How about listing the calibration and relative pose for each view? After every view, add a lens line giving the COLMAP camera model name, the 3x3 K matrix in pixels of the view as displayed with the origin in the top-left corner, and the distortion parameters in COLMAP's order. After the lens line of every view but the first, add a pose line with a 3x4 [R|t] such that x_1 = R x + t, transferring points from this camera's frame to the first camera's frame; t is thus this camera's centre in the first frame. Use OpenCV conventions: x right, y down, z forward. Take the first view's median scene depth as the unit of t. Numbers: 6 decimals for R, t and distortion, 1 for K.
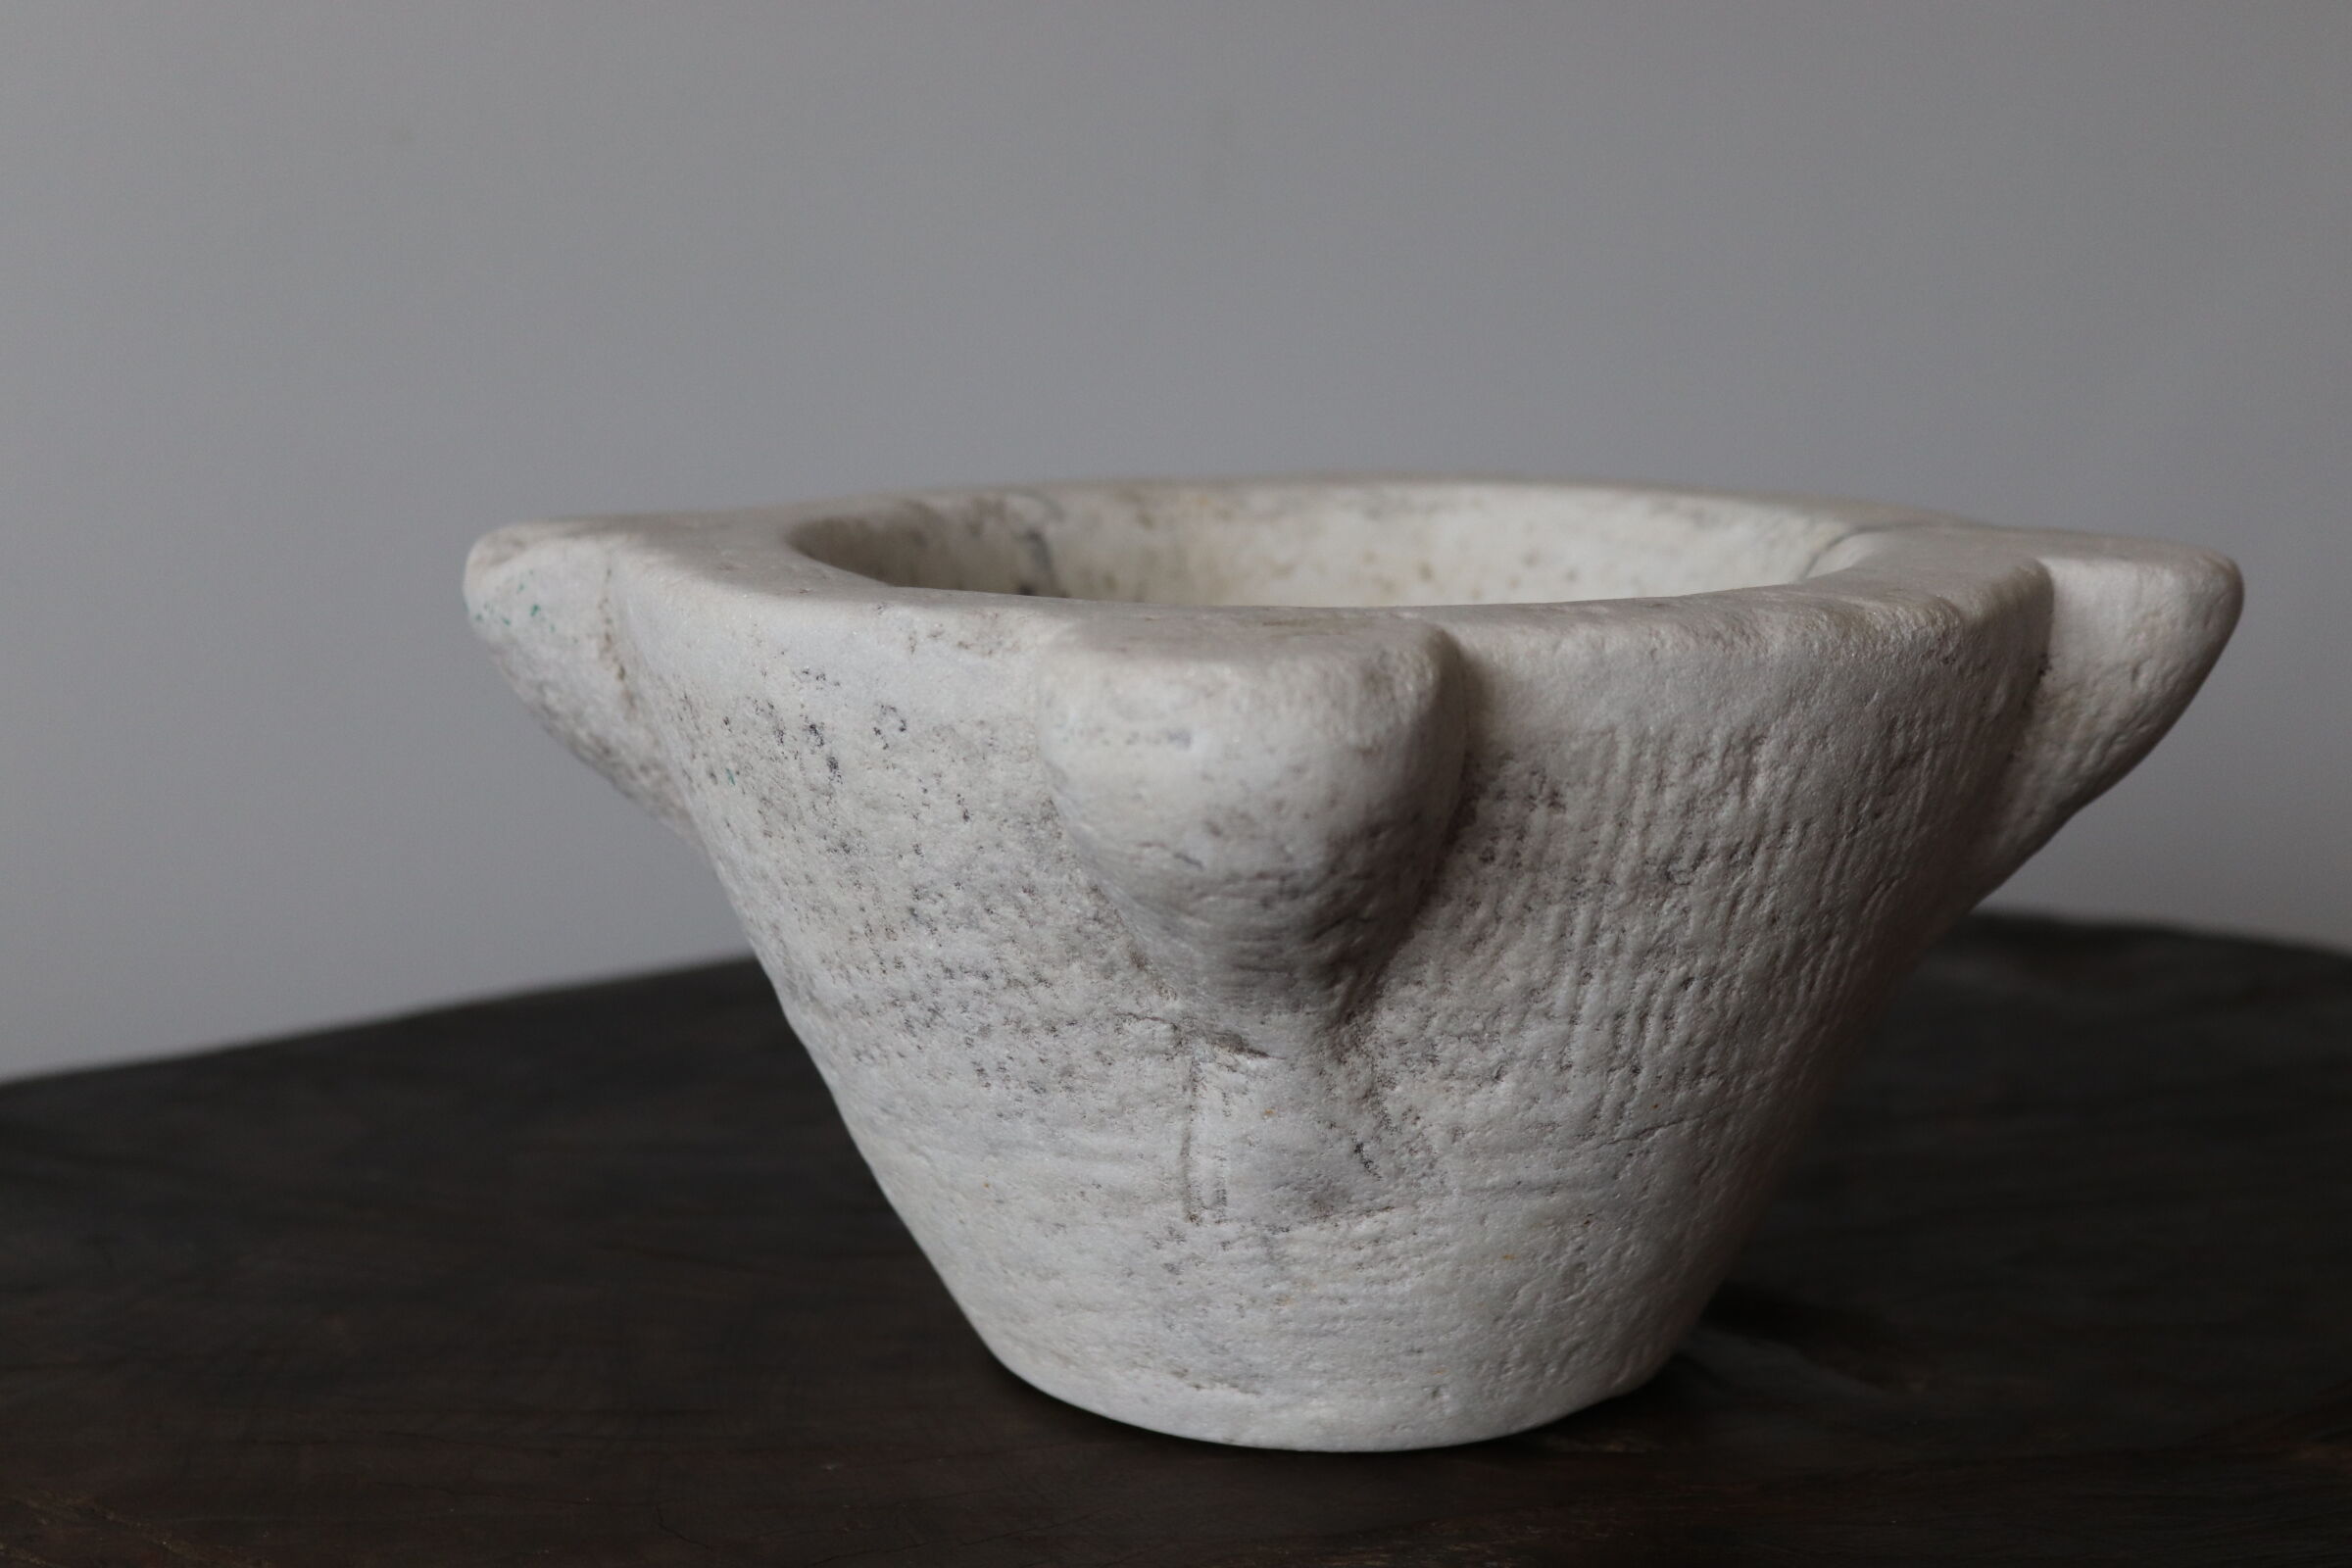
lens RADIAL K [[3904.7, 0, 1177.7], [0, 3904.7, 784.1], [0, 0, 1]] dist [-0.037167, 0.000000]
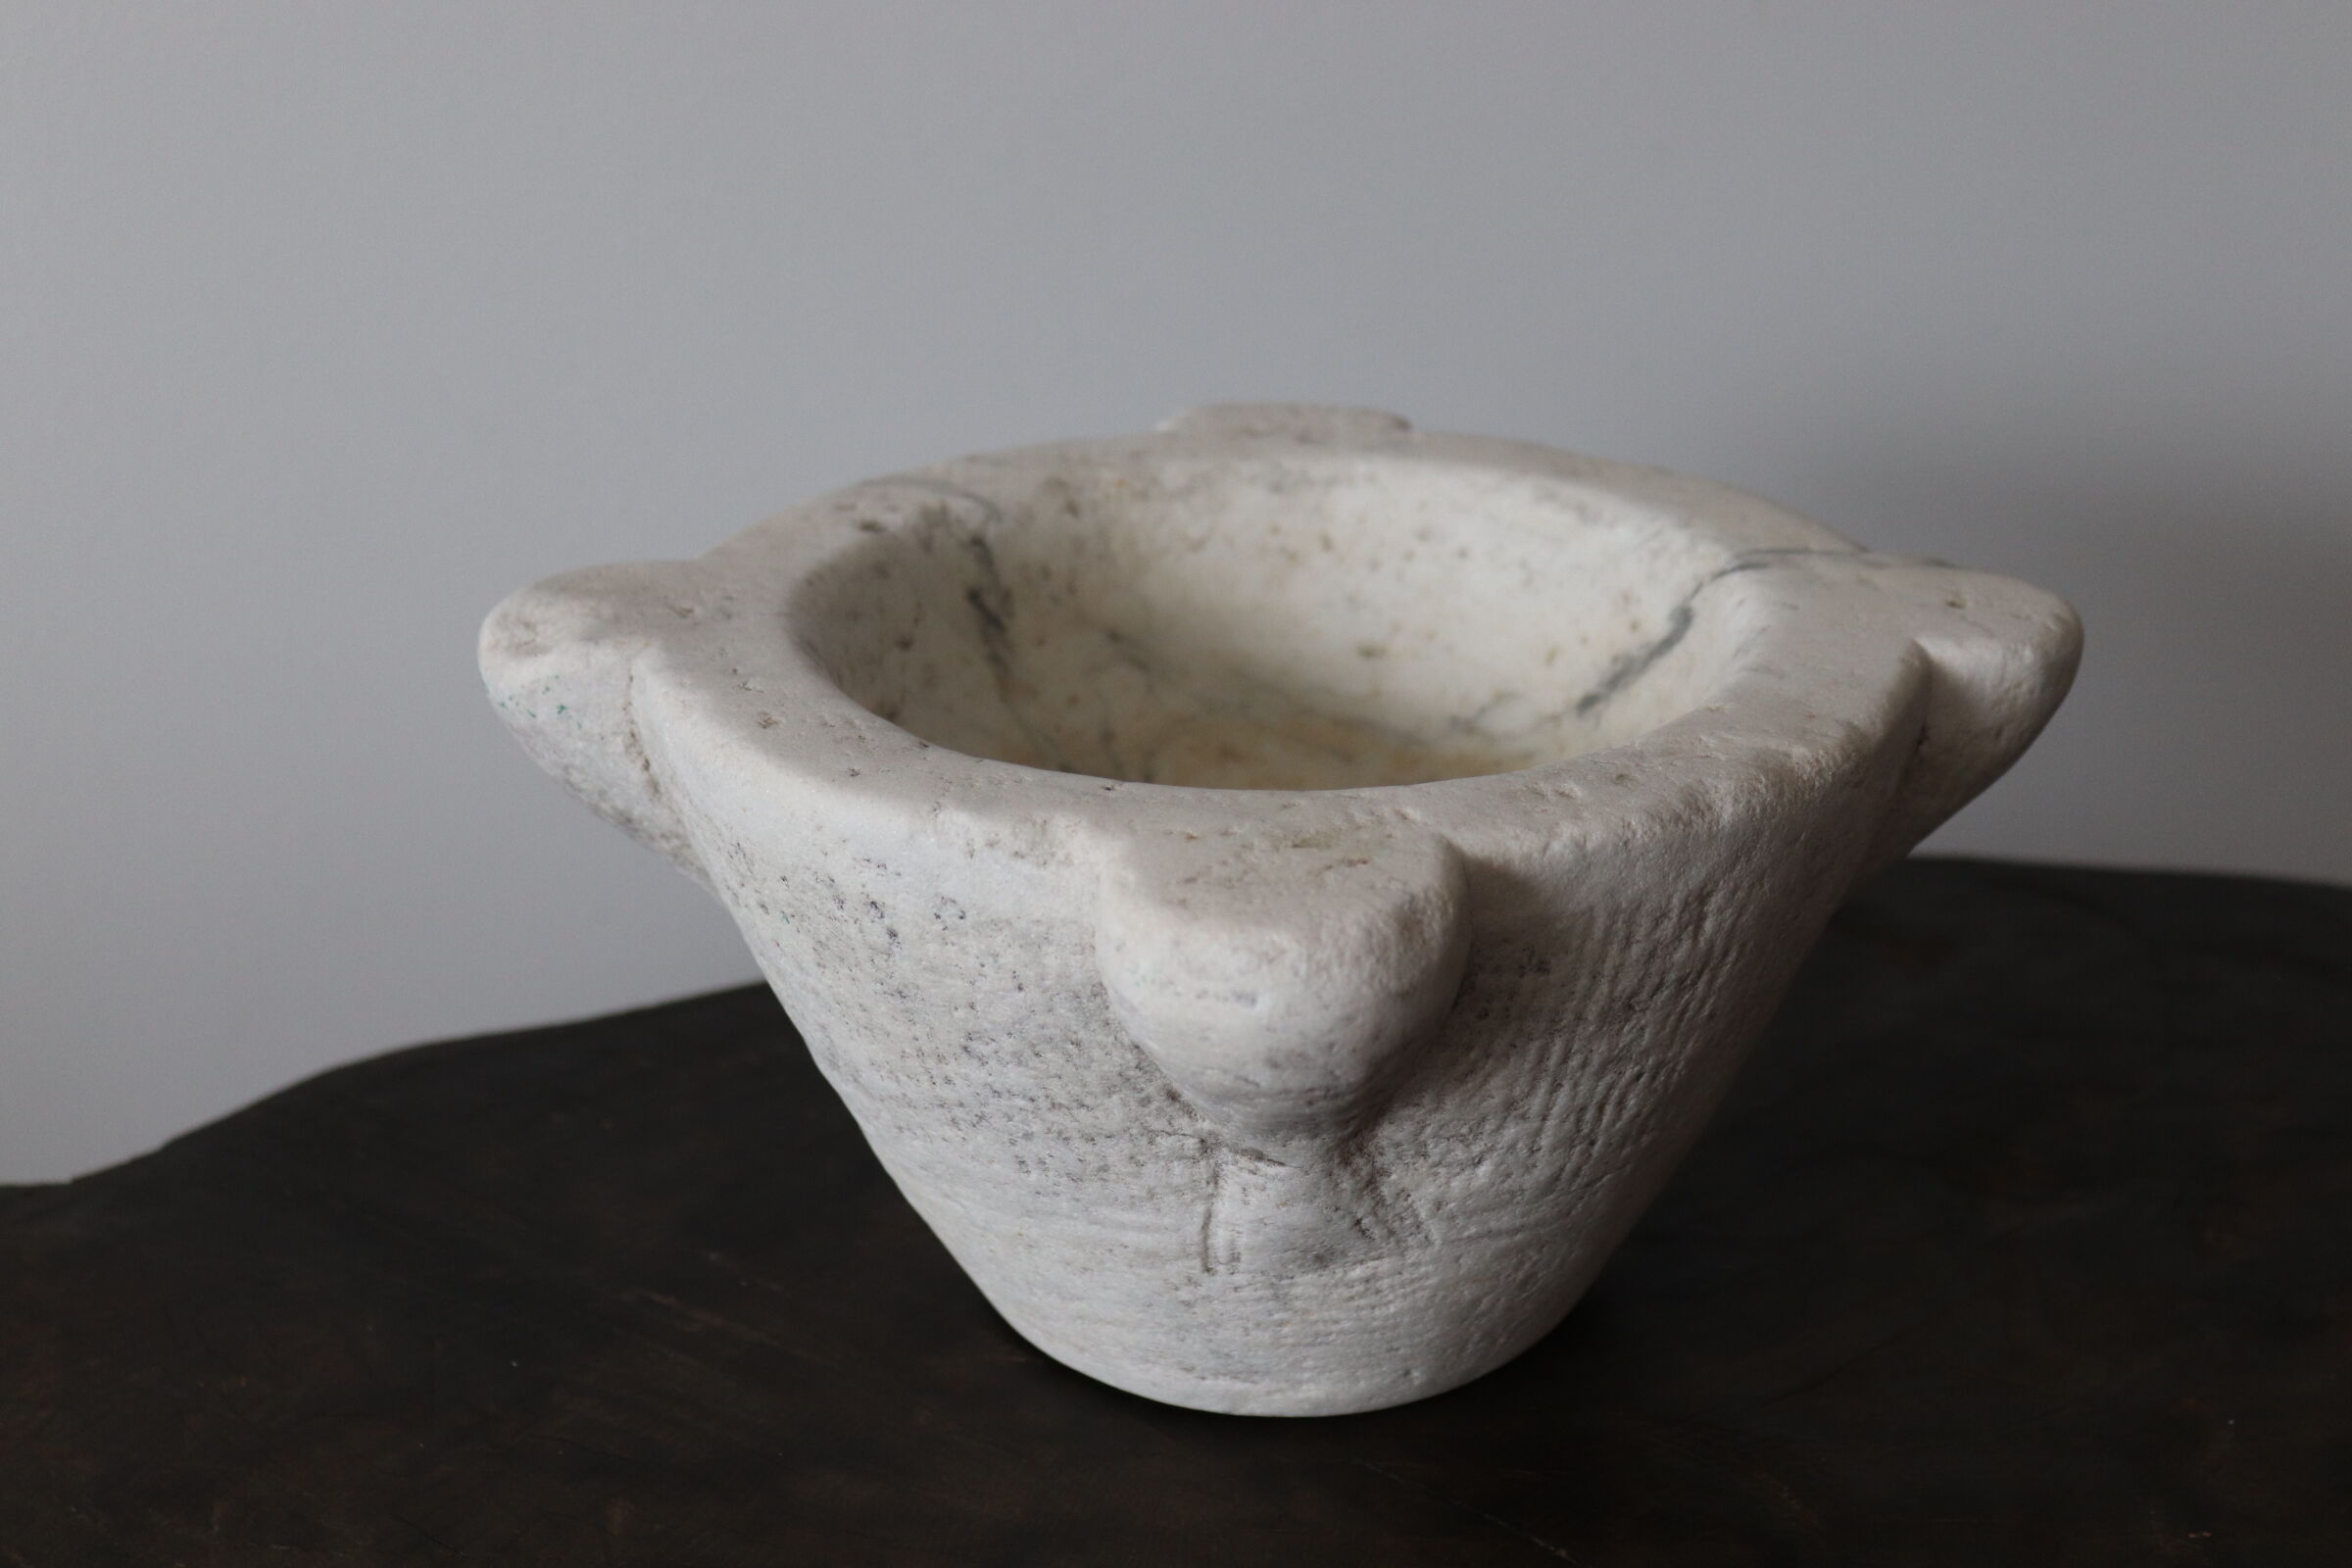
lens RADIAL K [[3761.3, 0, 1176.9], [0, 3761.3, 783.0], [0, 0, 1]] dist [-0.048706, 0.000000]
pose [[0.993392, -0.052269, 0.102174, -0.113181], [0.029066, 0.975827, 0.216603, -0.274416], [-0.111026, -0.212202, 0.970898, -0.049762]]
